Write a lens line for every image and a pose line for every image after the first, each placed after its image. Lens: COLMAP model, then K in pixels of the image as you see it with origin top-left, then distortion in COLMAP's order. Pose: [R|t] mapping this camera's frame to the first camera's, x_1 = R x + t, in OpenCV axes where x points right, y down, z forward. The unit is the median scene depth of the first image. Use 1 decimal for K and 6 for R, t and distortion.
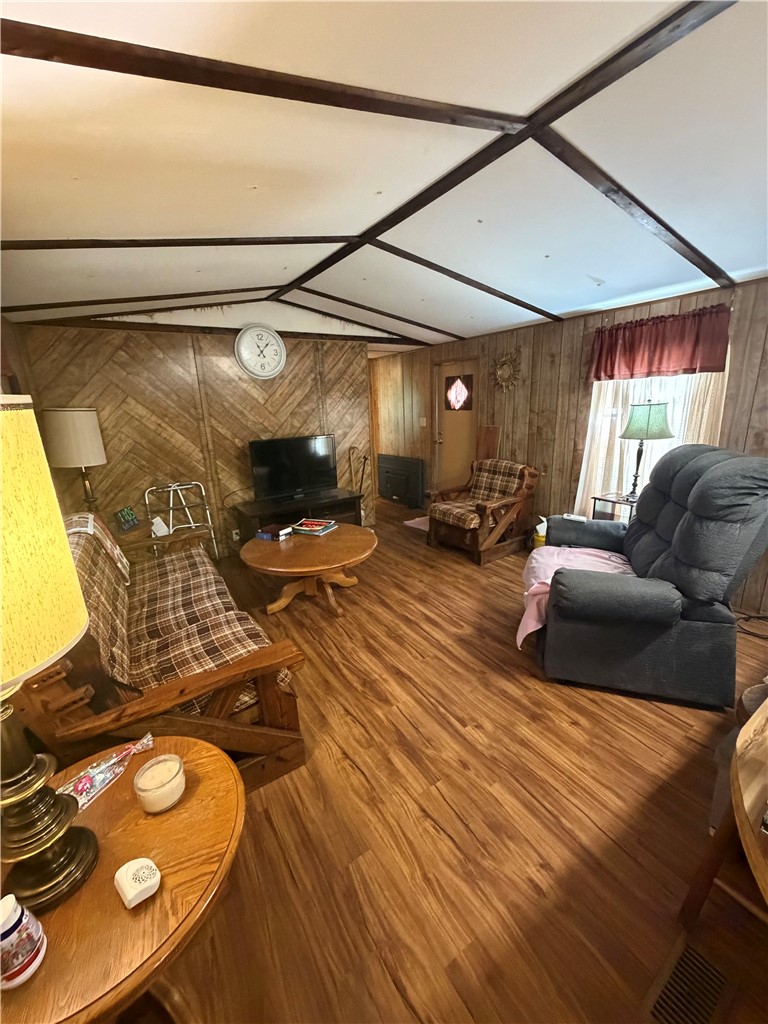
lens RADIAL K [[408.7, 0, 384.0], [0, 408.7, 512.0], [0, 0, 1]] dist [-0.000589, 0.000328]
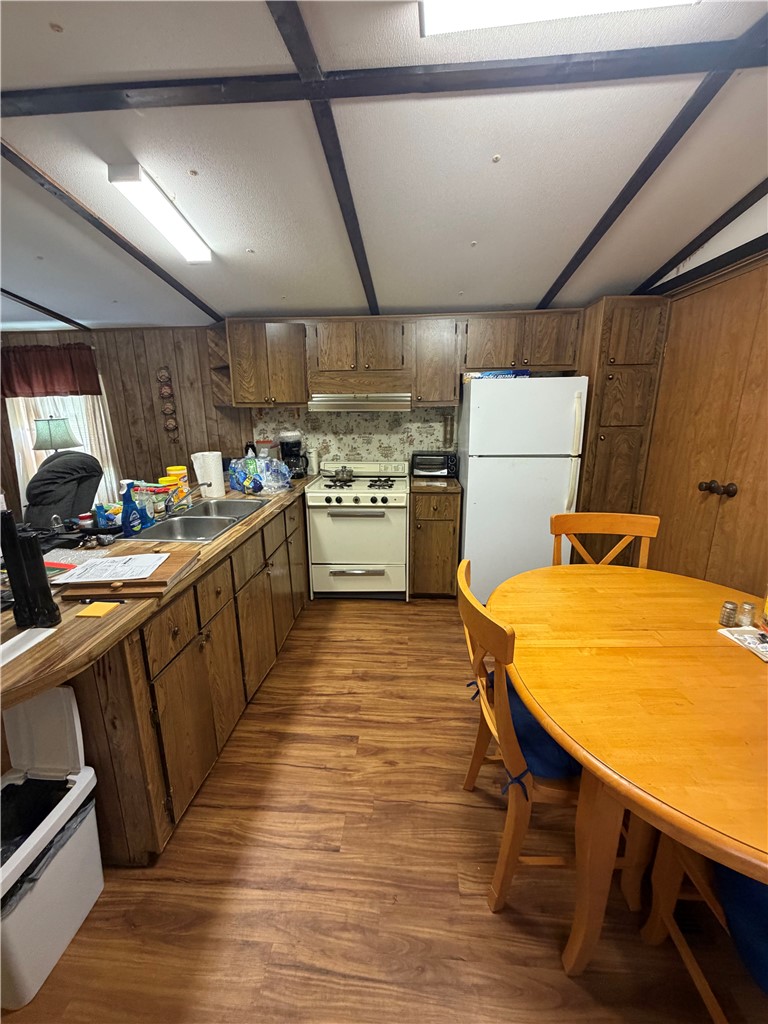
lens RADIAL K [[409.9, 0, 383.5], [0, 409.9, 509.4], [0, 0, 1]] dist [-0.000934, -0.000081]
pose [[0.601200, -0.169888, 0.780831, 0.211710], [0.200380, 0.977970, 0.058497, 0.087882], [-0.773568, 0.121294, 0.621997, -0.345952]]
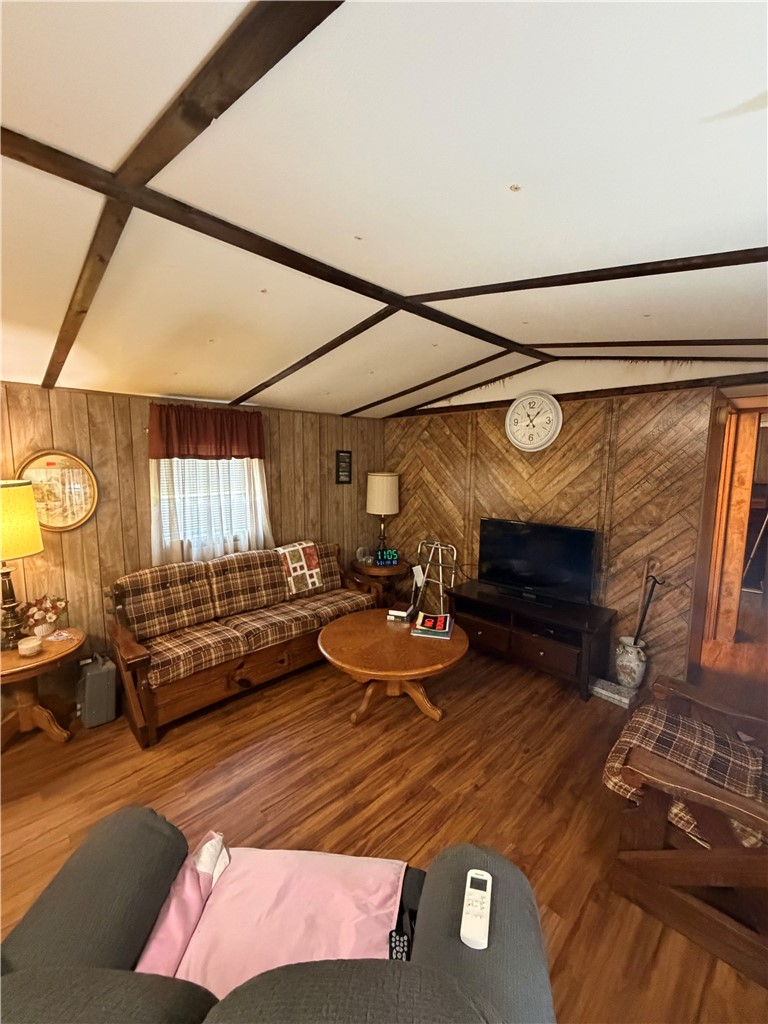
lens RADIAL K [[408.7, 0, 384.0], [0, 408.7, 512.0], [0, 0, 1]] dist [-0.000589, 0.000328]
pose [[0.207547, 0.158209, -0.965347, 0.541490], [-0.268711, 0.958094, 0.099248, -0.226301], [0.940595, 0.238801, 0.241362, 0.585618]]
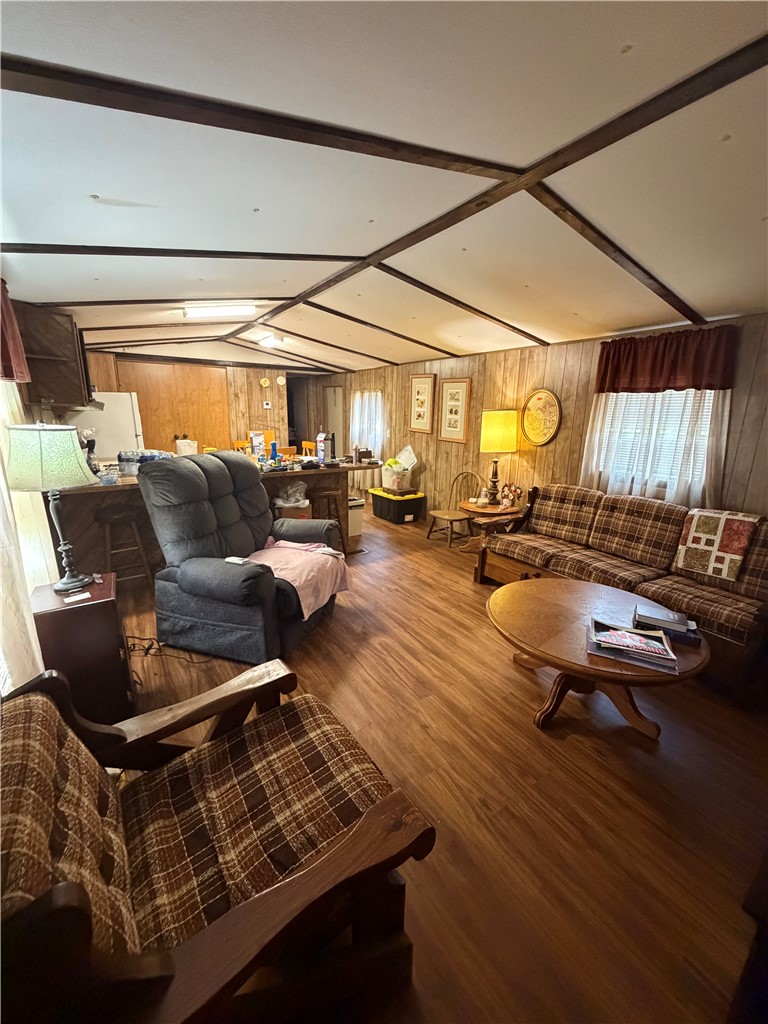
lens RADIAL K [[408.7, 0, 384.0], [0, 408.7, 512.0], [0, 0, 1]] dist [-0.000589, 0.000328]
pose [[-0.999685, 0.021458, -0.013049, 0.139133], [0.012308, 0.871505, 0.490231, -0.350453], [0.021891, 0.489916, -0.871495, 1.260265]]
